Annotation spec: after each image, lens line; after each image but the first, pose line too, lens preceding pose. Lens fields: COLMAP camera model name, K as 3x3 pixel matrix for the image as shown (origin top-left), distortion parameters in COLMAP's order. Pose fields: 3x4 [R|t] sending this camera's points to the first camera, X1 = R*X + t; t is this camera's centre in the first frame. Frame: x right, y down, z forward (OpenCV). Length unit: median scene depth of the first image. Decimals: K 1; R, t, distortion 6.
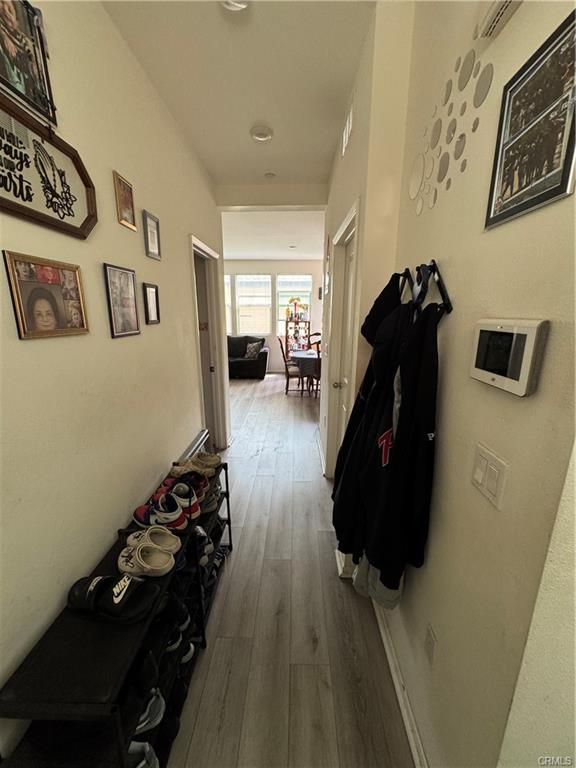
lens RADIAL K [[306.1, 0, 287.2], [0, 306.1, 383.9], [0, 0, 1]] dist [-0.002589, 0.000009]
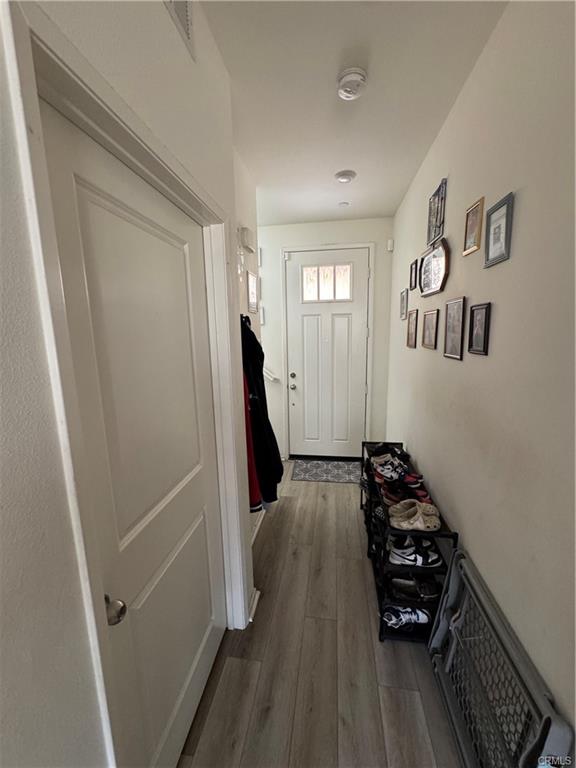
lens RADIAL K [[306.1, 0, 288.7], [0, 306.1, 383.0], [0, 0, 1]] dist [-0.002589, 0.000009]
pose [[-0.992221, 0.001973, 0.124476, -0.066625], [0.049474, 0.923777, 0.379722, -0.491361], [-0.114239, 0.382926, -0.916688, 2.014827]]
